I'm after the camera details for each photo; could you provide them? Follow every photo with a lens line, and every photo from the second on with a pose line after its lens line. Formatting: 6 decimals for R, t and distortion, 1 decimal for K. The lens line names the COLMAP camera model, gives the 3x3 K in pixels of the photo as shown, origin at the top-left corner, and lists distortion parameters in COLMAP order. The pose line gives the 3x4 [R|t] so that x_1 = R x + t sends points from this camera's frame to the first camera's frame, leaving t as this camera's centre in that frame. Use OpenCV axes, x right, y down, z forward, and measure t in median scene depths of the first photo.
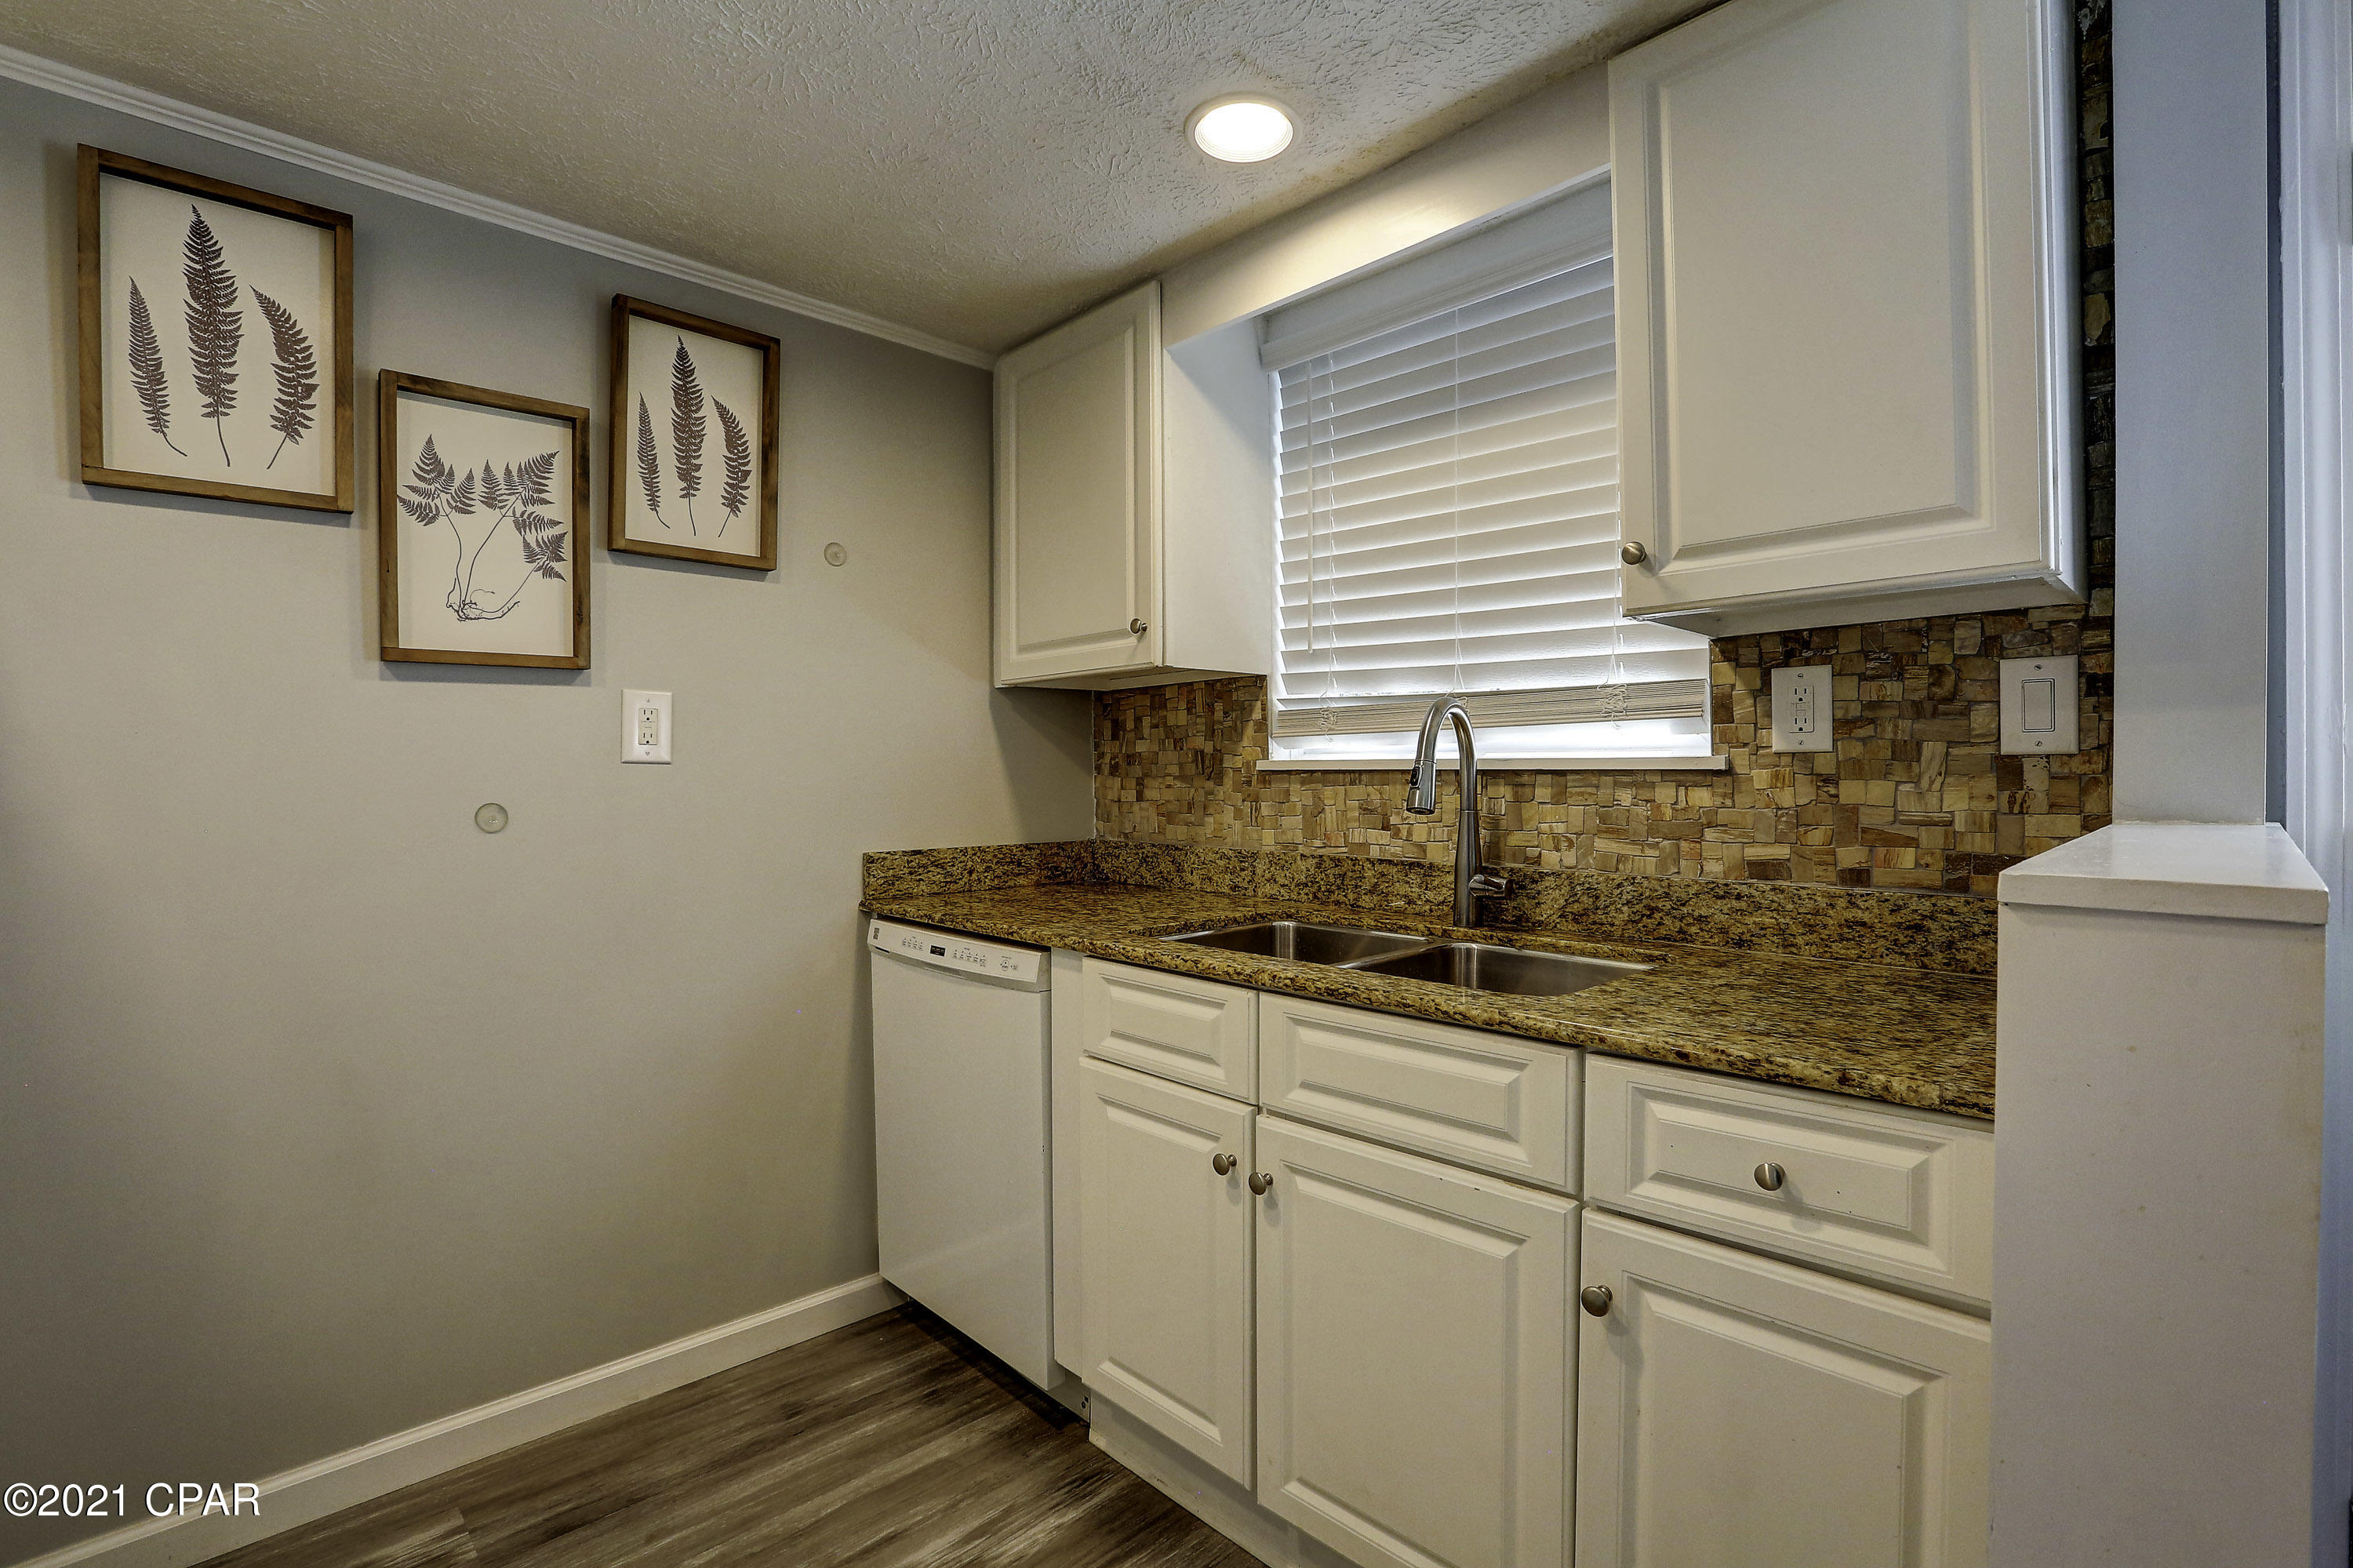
lens RADIAL K [[1087.1, 0, 1201.6], [0, 1087.1, 772.1], [0, 0, 1]] dist [-0.051103, 0.015802]
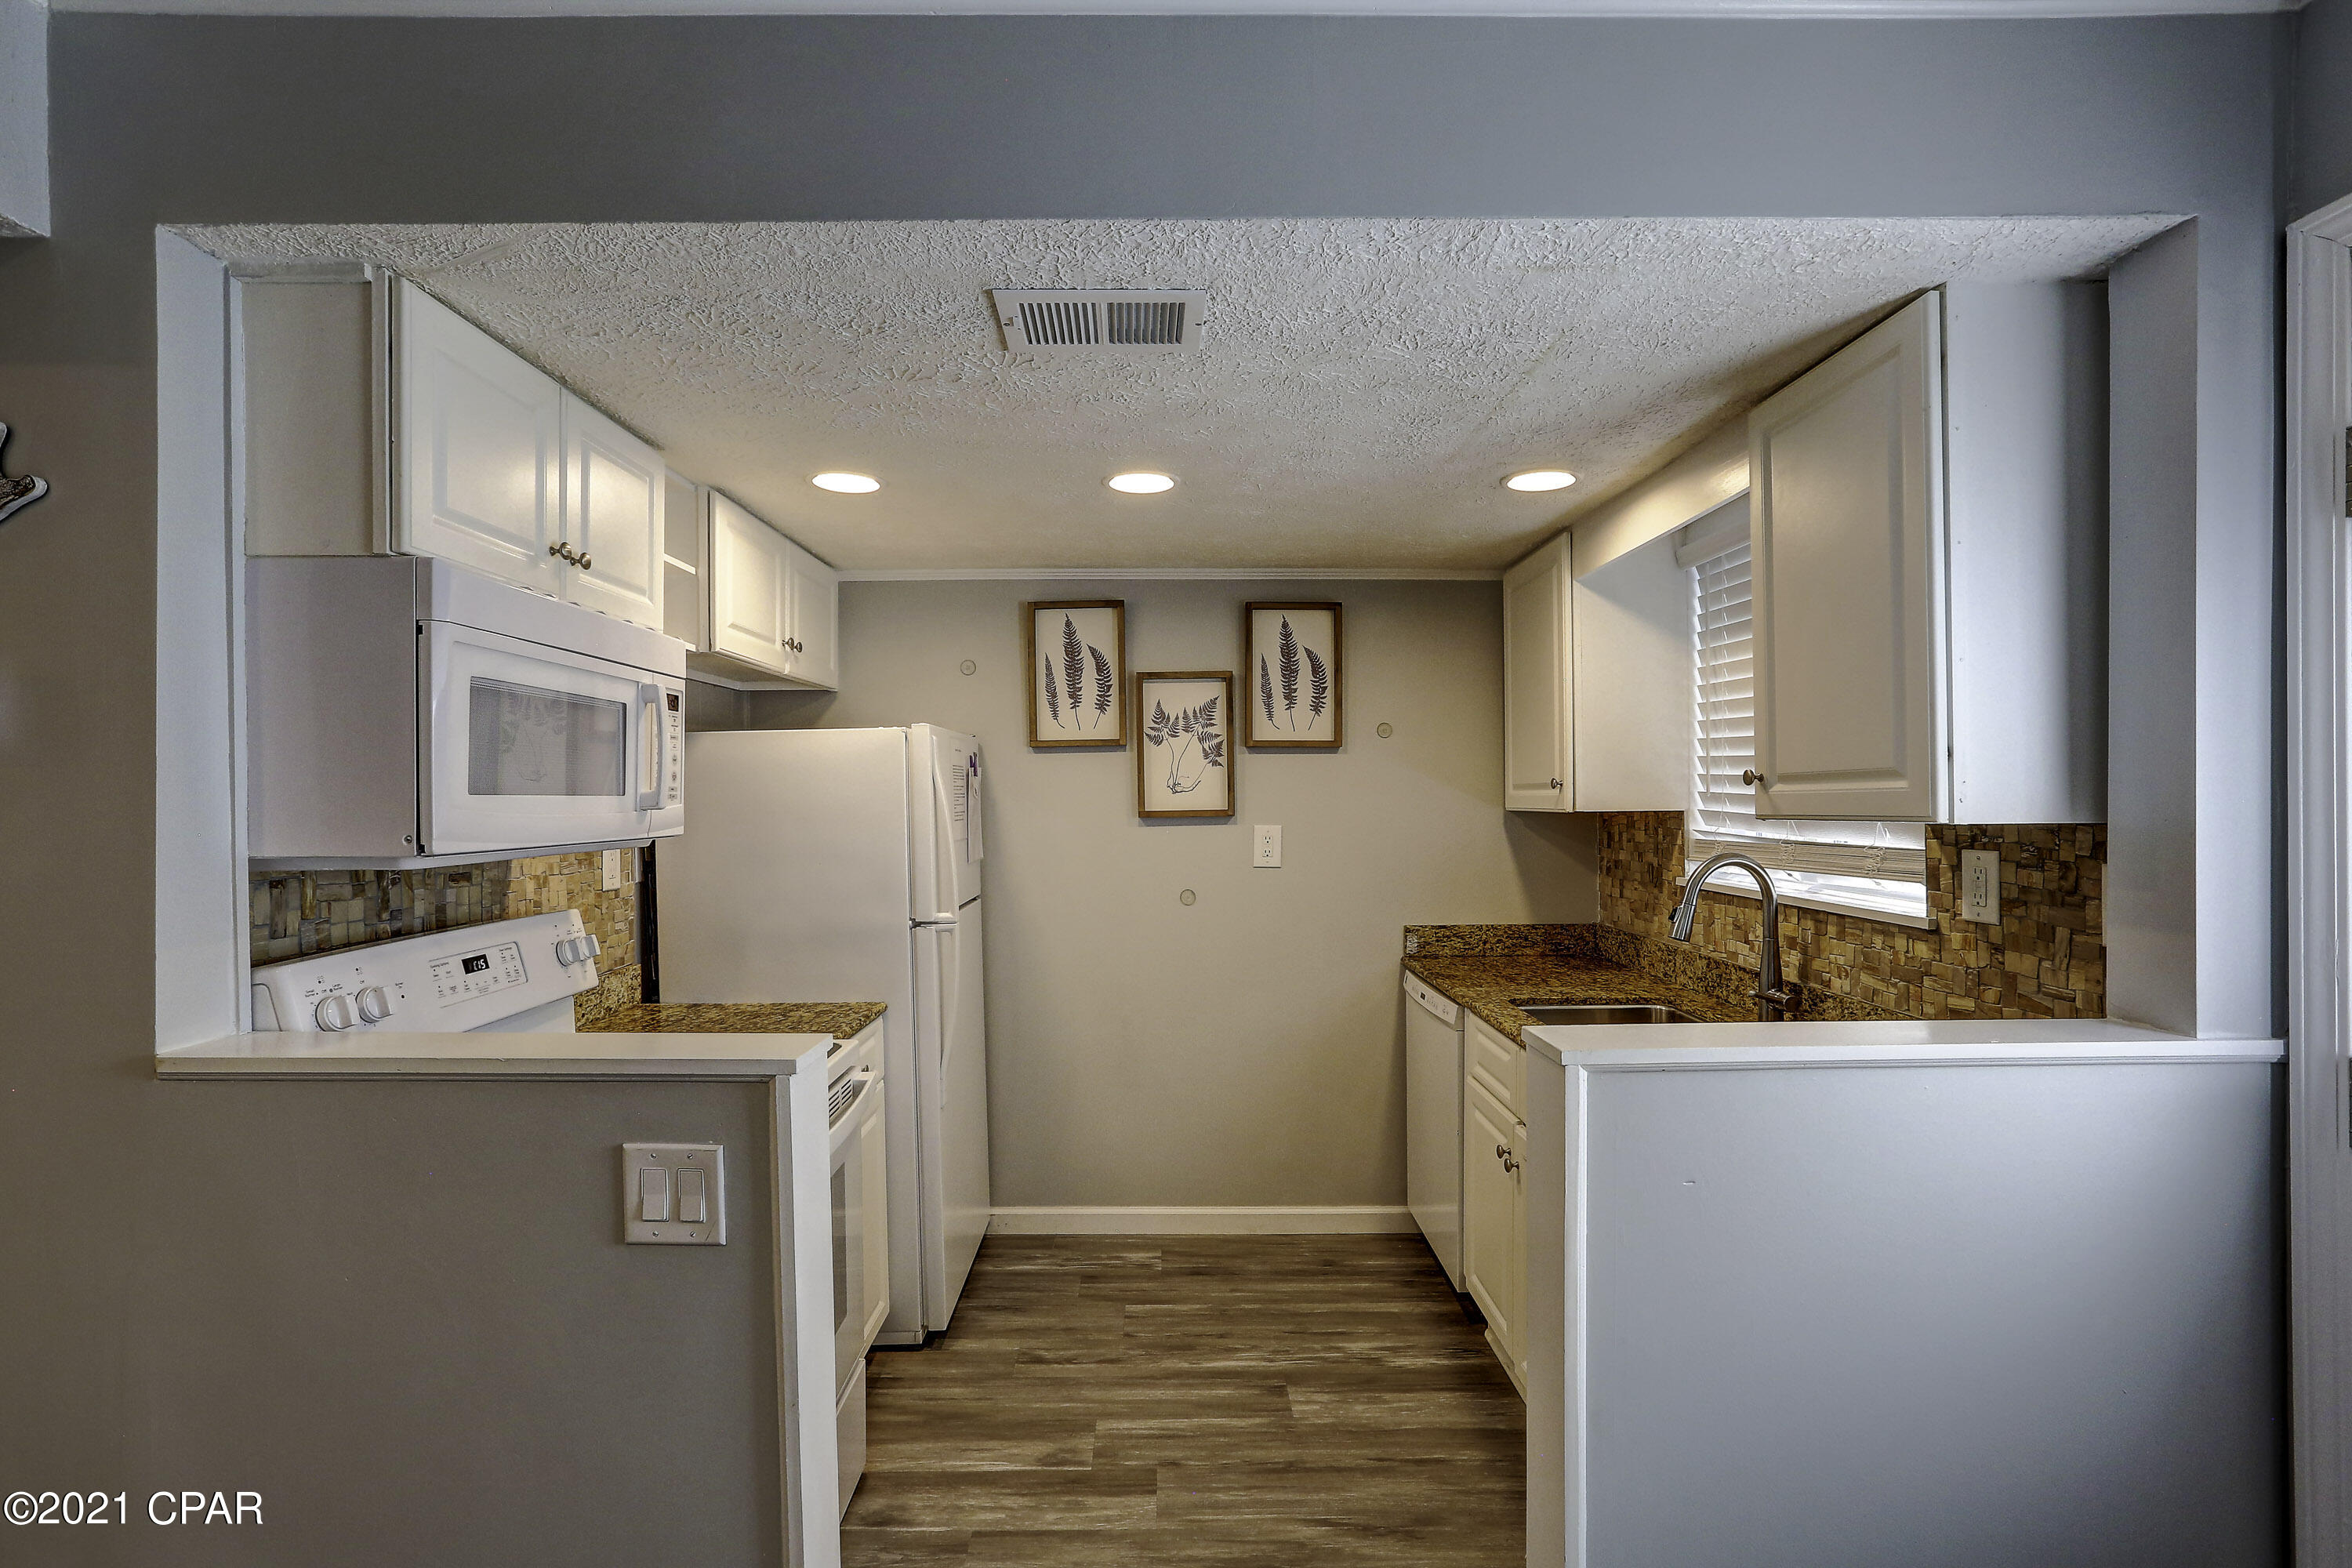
lens RADIAL K [[1086.6, 0, 1173.4], [0, 1086.6, 789.0], [0, 0, 1]] dist [-0.051103, 0.015802]
pose [[0.725955, 0.000087, -0.687742, 0.617191], [-0.002588, 0.999993, -0.002606, -0.138238], [0.687738, 0.003672, 0.725950, -0.400160]]
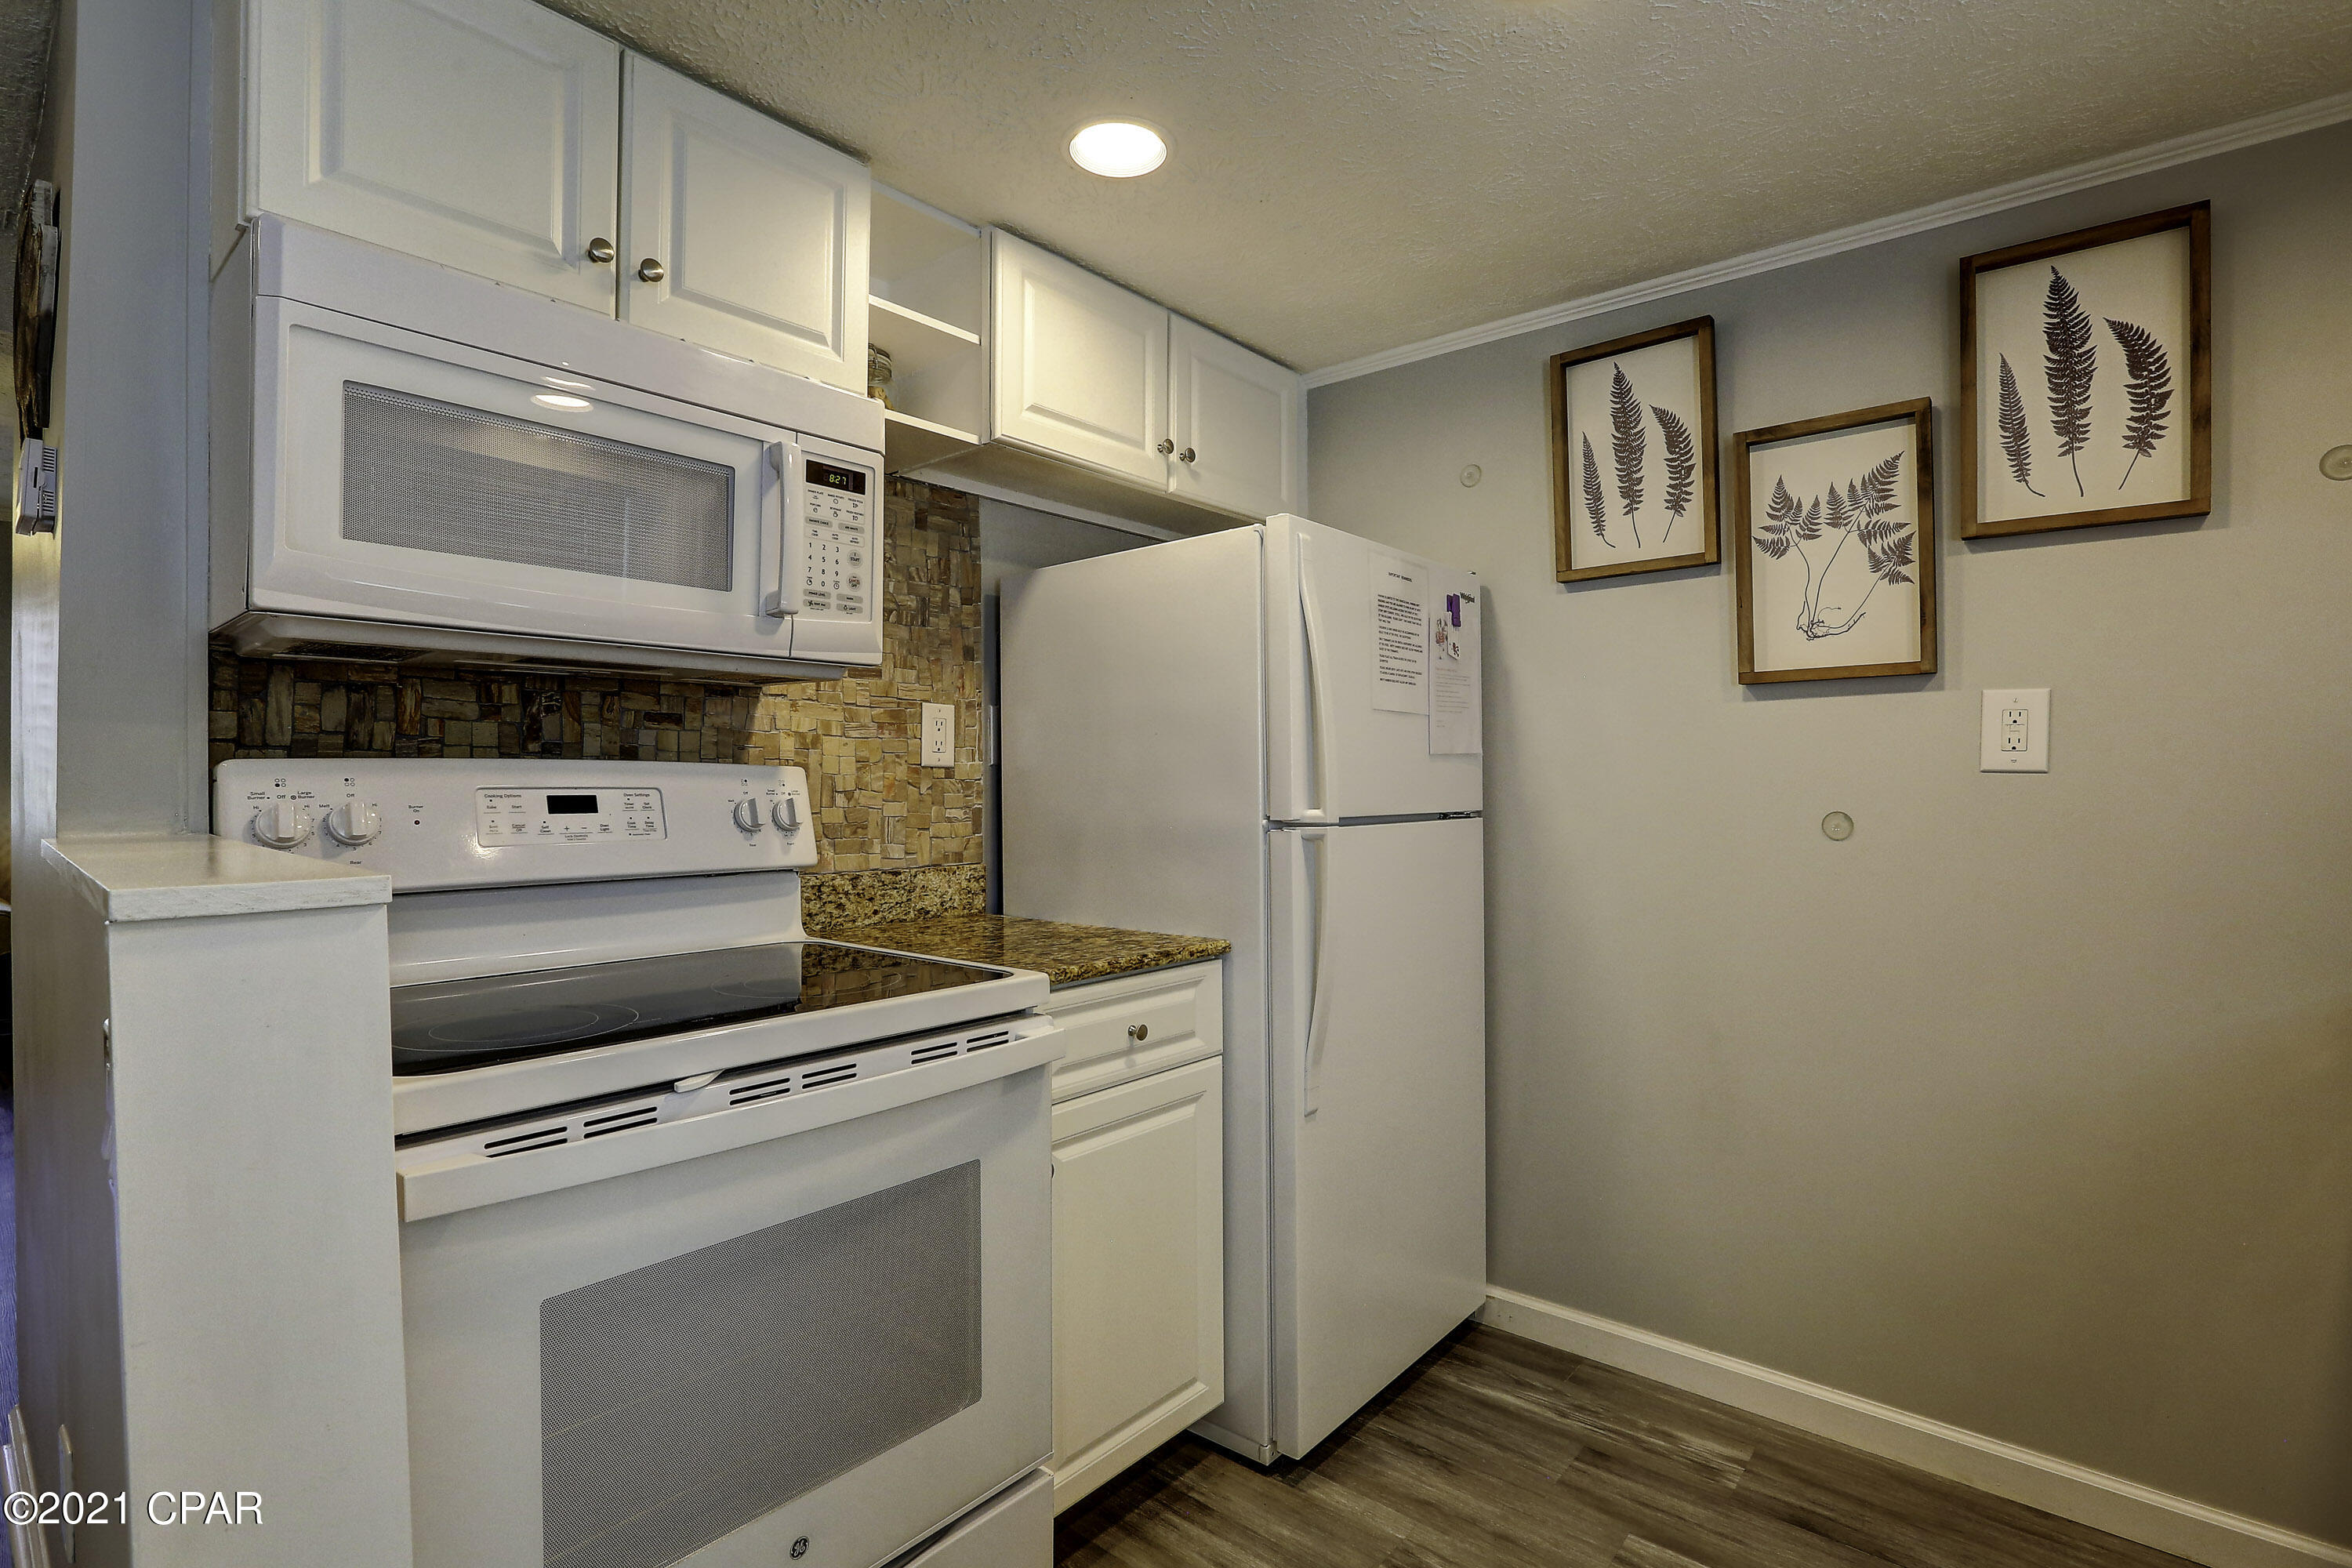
lens RADIAL K [[1086.6, 0, 1204.3], [0, 1086.6, 791.3], [0, 0, 1]] dist [-0.051103, 0.015802]
pose [[0.093961, 0.005785, -0.995559, 0.302252], [-0.007750, 0.999957, 0.005079, 0.008601], [0.995546, 0.007239, 0.094002, 0.279433]]
